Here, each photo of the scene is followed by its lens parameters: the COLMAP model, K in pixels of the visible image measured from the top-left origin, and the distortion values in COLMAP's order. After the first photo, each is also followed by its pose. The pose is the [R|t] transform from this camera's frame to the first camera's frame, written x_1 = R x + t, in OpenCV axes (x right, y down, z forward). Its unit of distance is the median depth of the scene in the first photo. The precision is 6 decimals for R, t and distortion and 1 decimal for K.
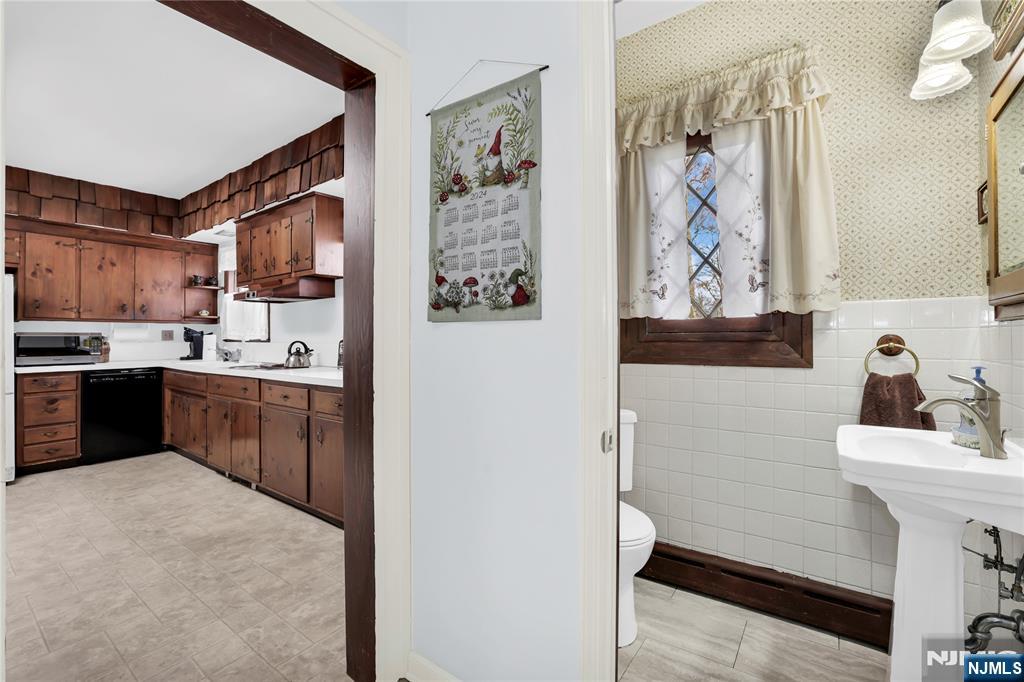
lens RADIAL K [[445.7, 0, 512.9], [0, 445.7, 335.9], [0, 0, 1]] dist [-0.045807, 0.017570]
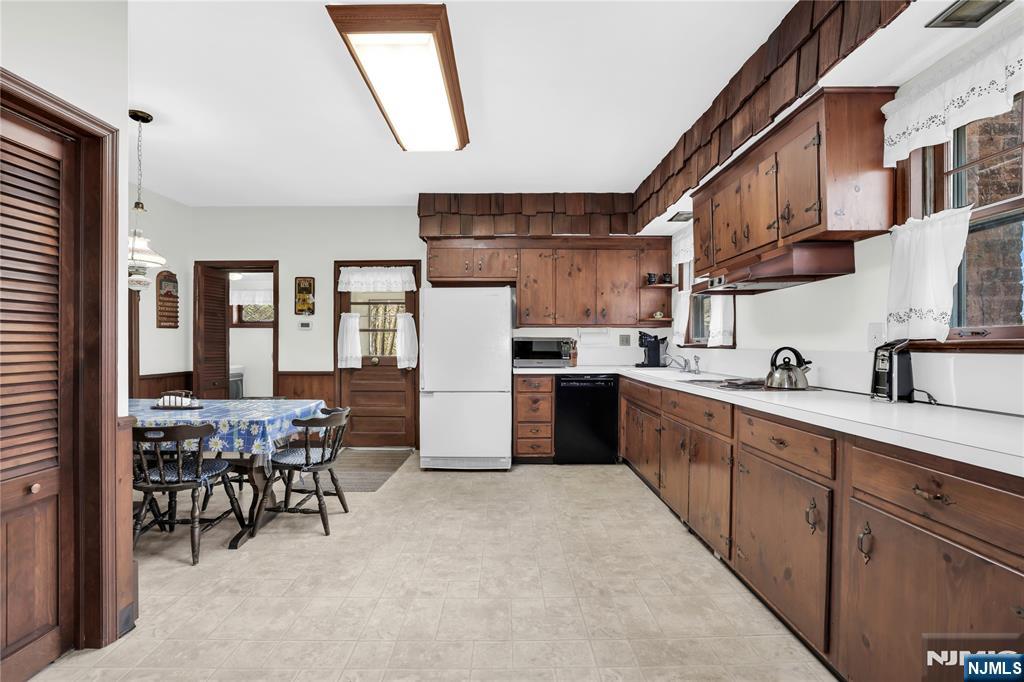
lens RADIAL K [[448.5, 0, 508.8], [0, 448.5, 344.6], [0, 0, 1]] dist [-0.045703, 0.016508]
pose [[0.592334, 0.004089, -0.805682, -0.196519], [0.000013, 0.999987, 0.005085, 0.004416], [0.805693, -0.003023, 0.592326, 0.276492]]
